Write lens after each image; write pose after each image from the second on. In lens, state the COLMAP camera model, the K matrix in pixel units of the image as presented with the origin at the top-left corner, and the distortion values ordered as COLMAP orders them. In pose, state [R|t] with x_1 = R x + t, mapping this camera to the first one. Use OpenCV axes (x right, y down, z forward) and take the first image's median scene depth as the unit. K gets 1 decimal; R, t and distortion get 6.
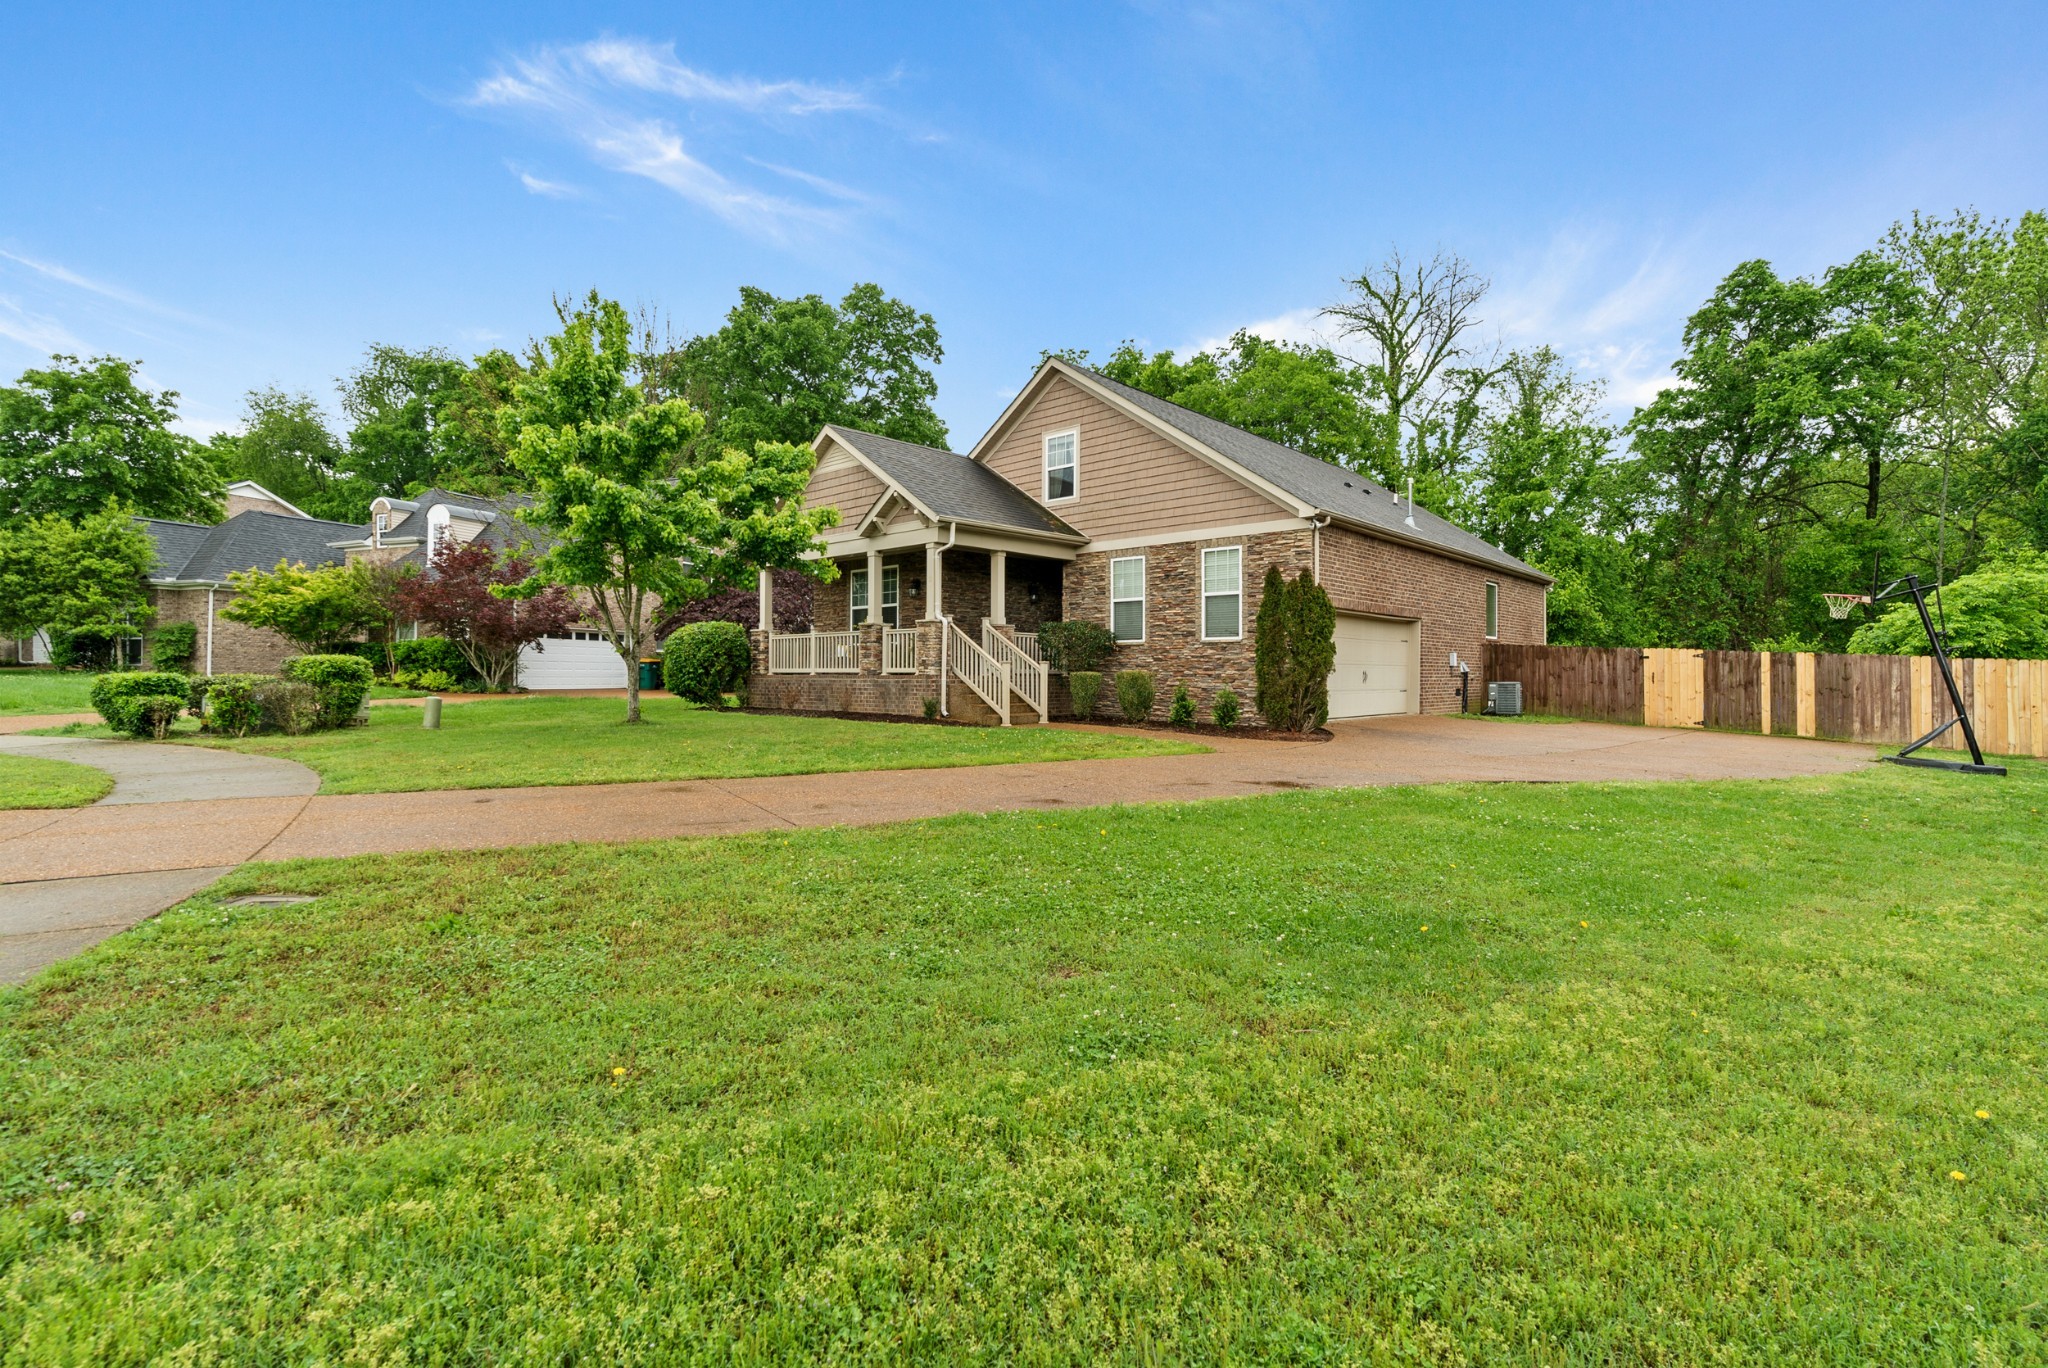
lens RADIAL K [[935.6, 0, 1022.2], [0, 935.6, 656.9], [0, 0, 1]] dist [-0.004930, 0.000506]
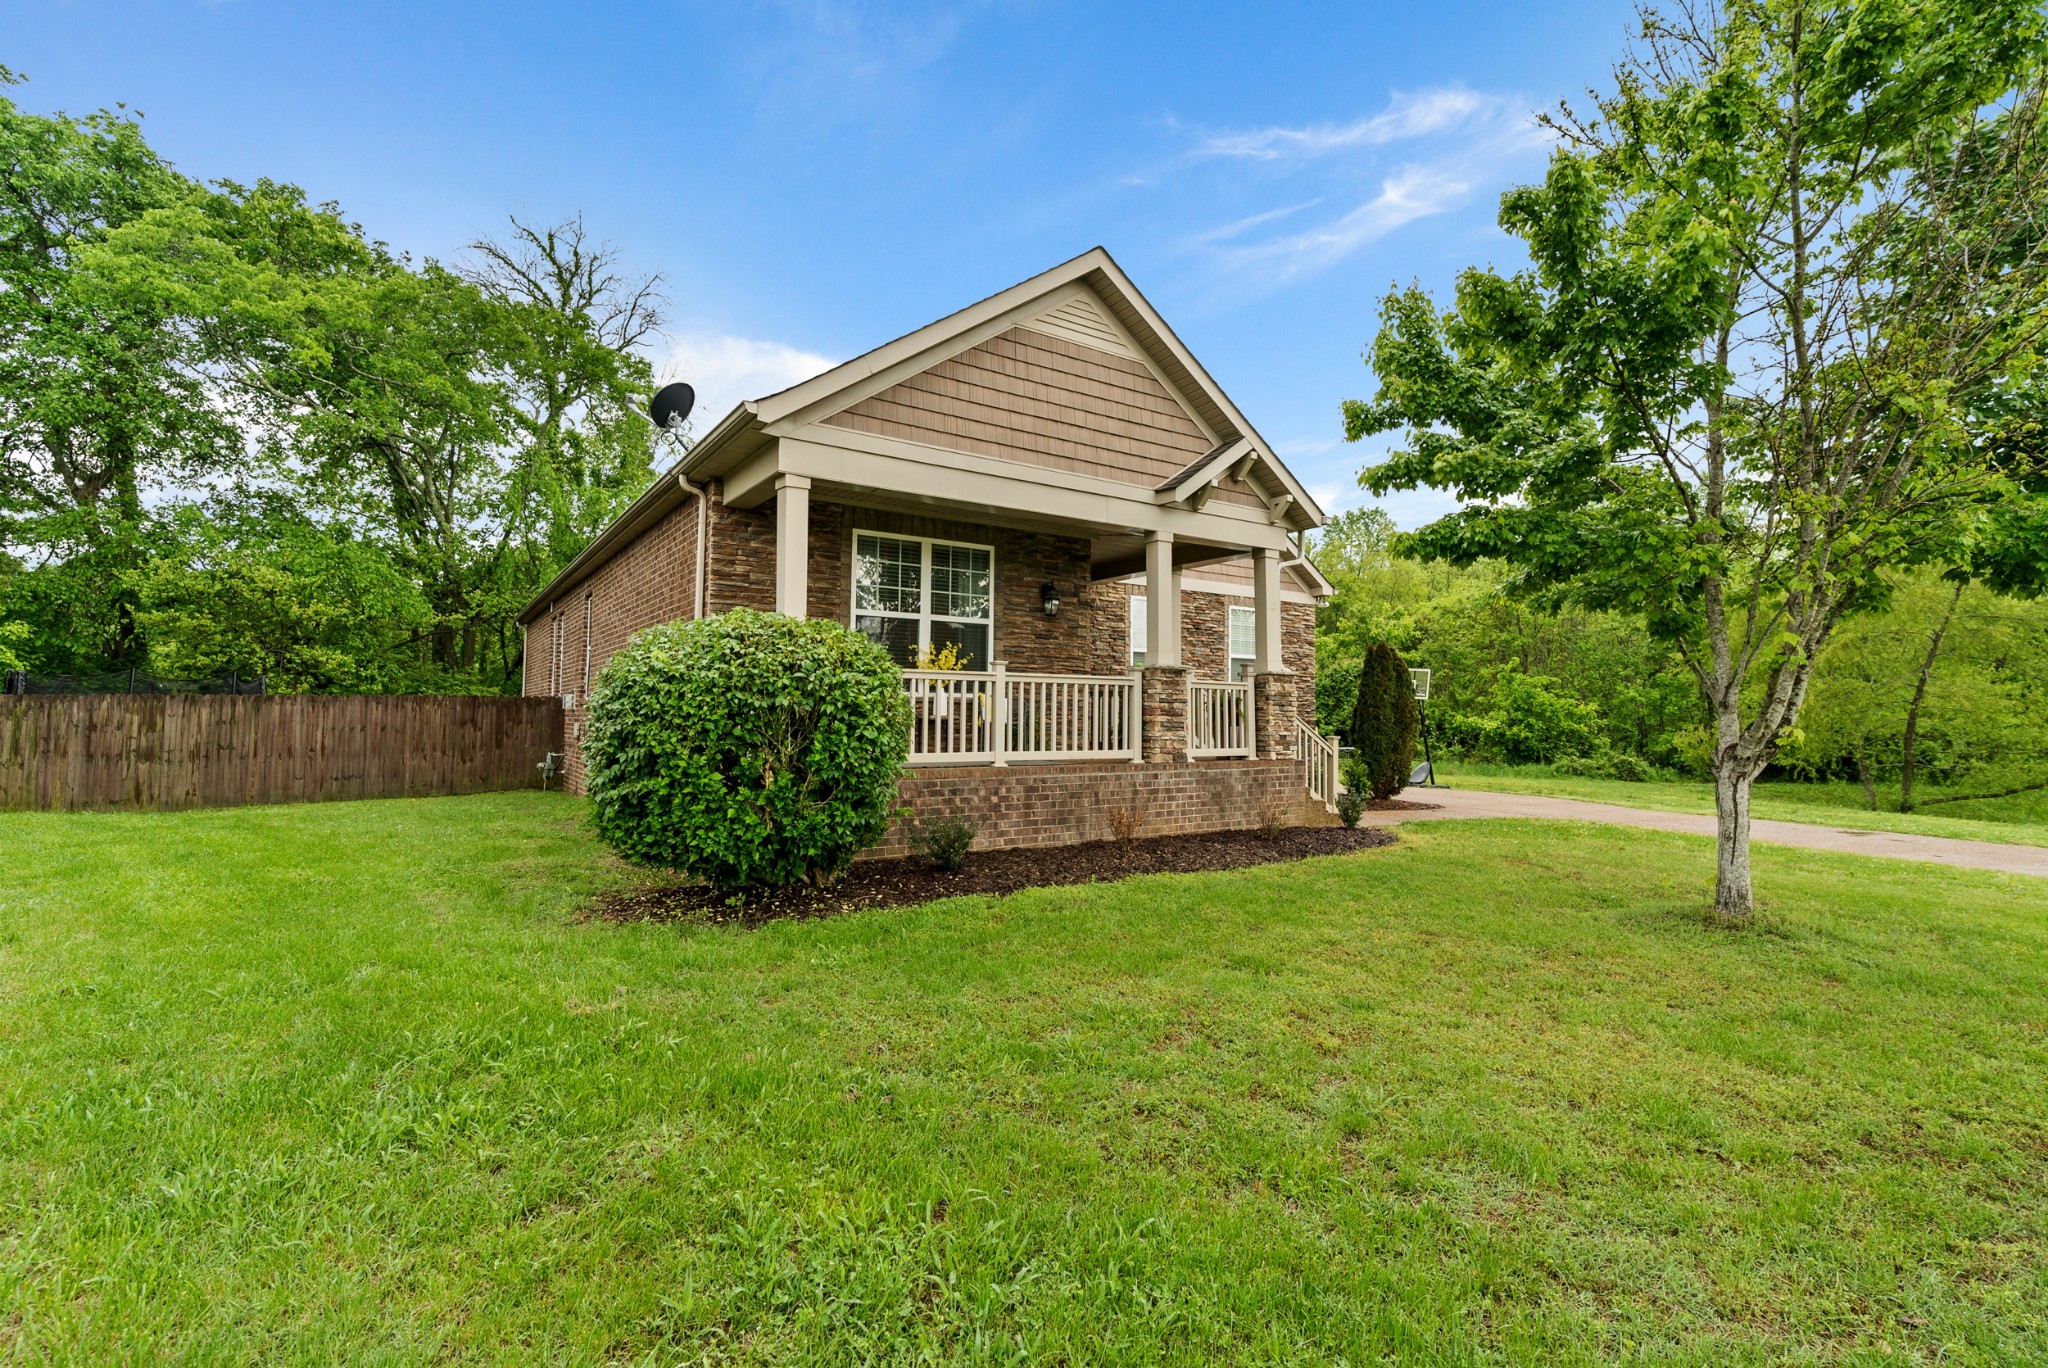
lens RADIAL K [[935.6, 0, 1022.2], [0, 935.6, 656.9], [0, 0, 1]] dist [-0.004930, 0.000506]
pose [[0.222835, 0.063550, 0.972783, -0.687609], [-0.021872, 0.997948, -0.060184, -0.006368], [-0.974611, -0.007865, 0.223767, 0.939517]]
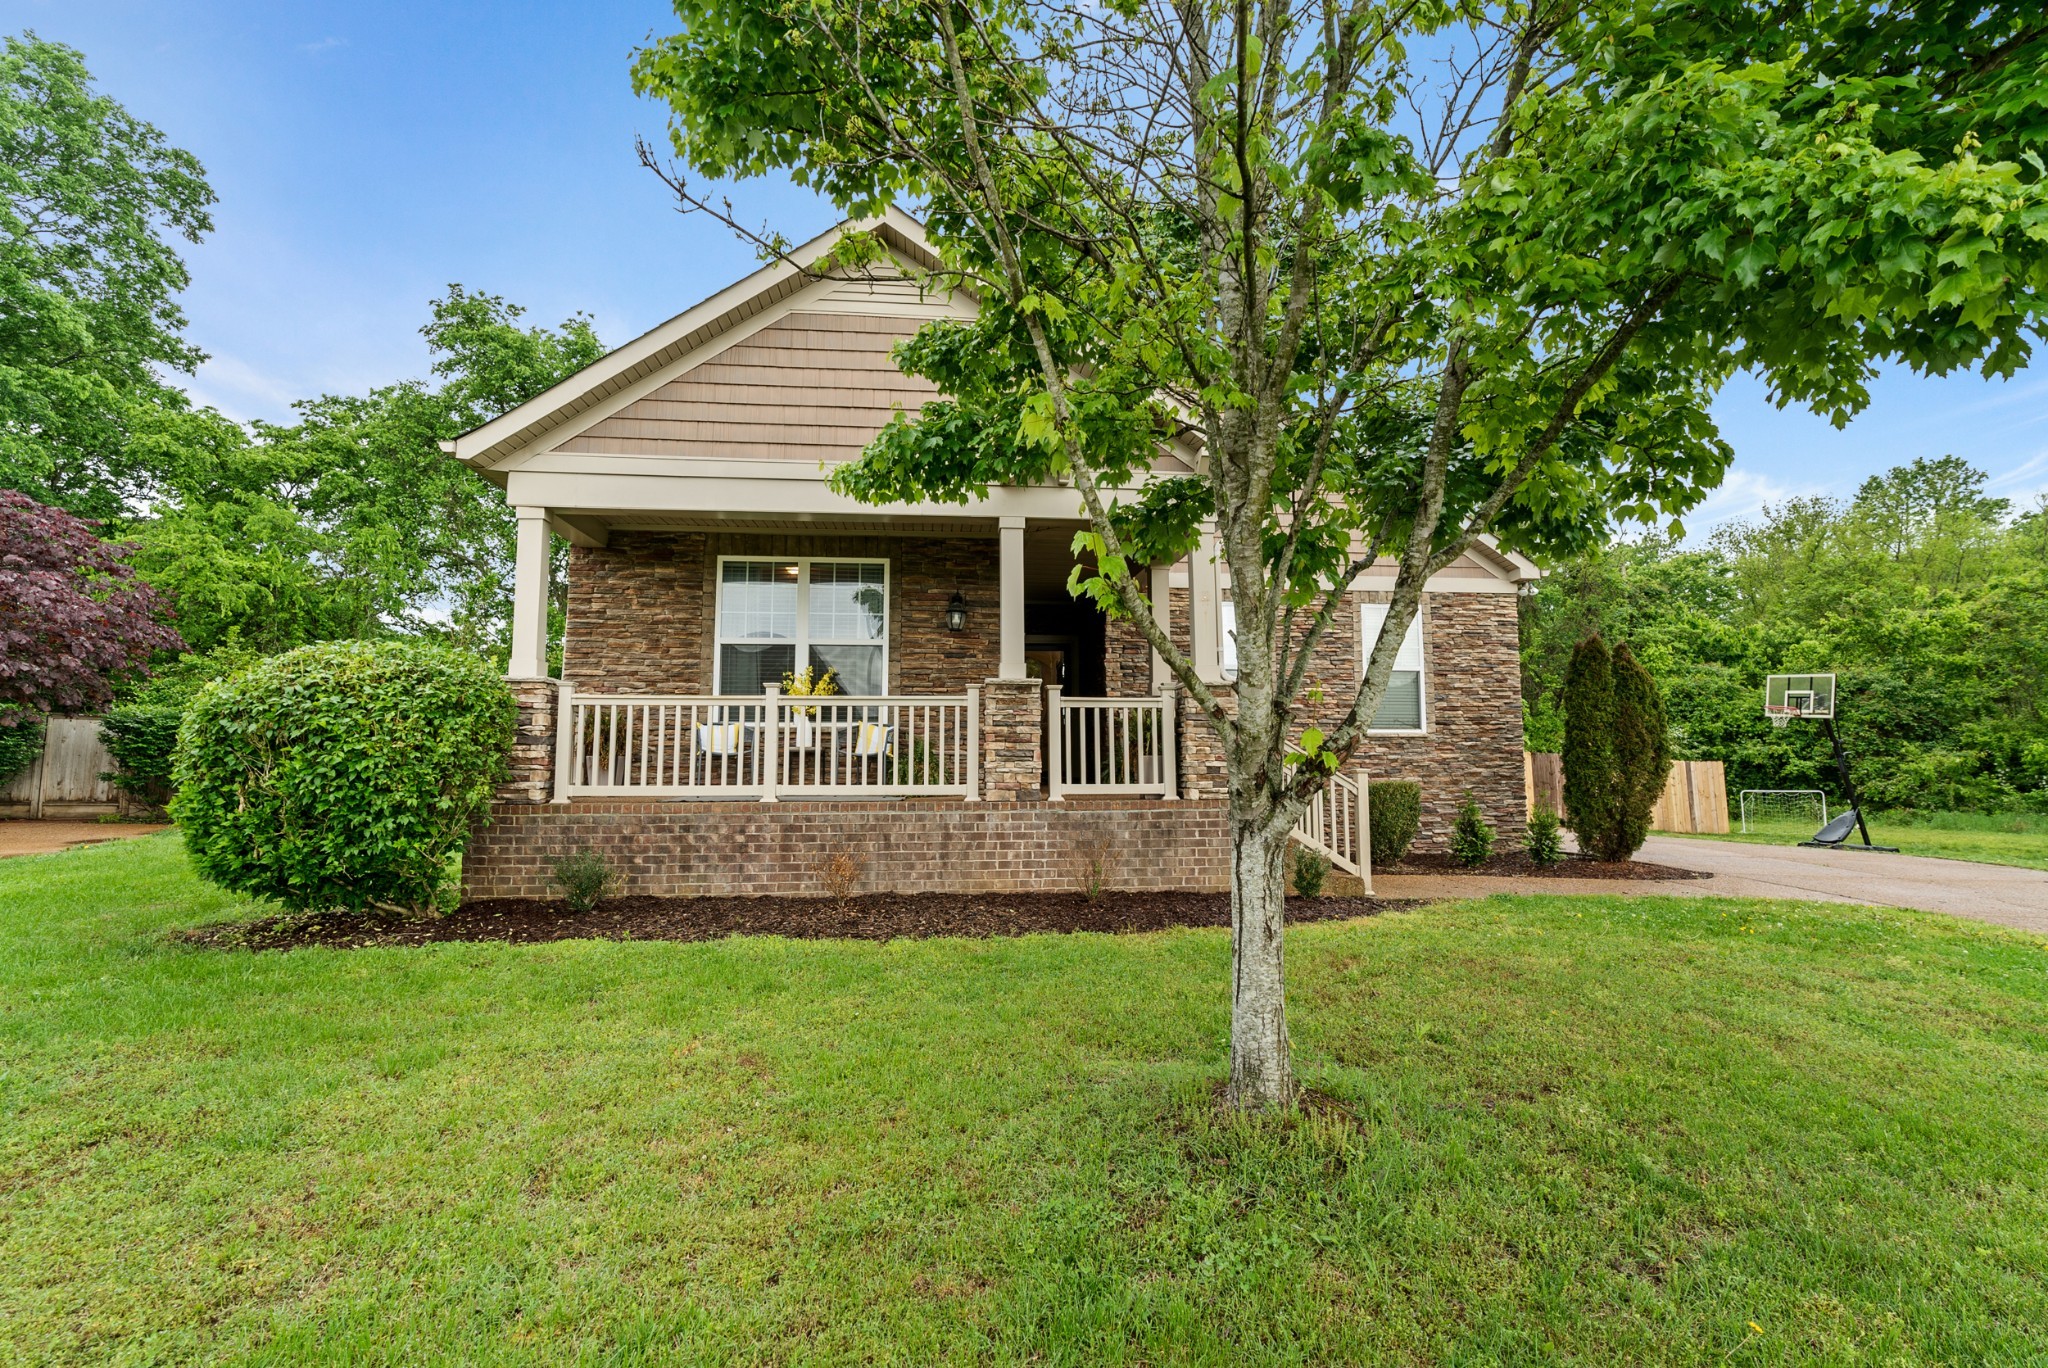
lens RADIAL K [[935.6, 0, 1022.2], [0, 935.6, 656.9], [0, 0, 1]] dist [-0.004930, 0.000506]
pose [[0.657385, 0.079935, 0.749304, -0.472178], [-0.007968, 0.995040, -0.099159, -0.003274], [-0.753513, 0.059215, 0.654761, 0.693920]]
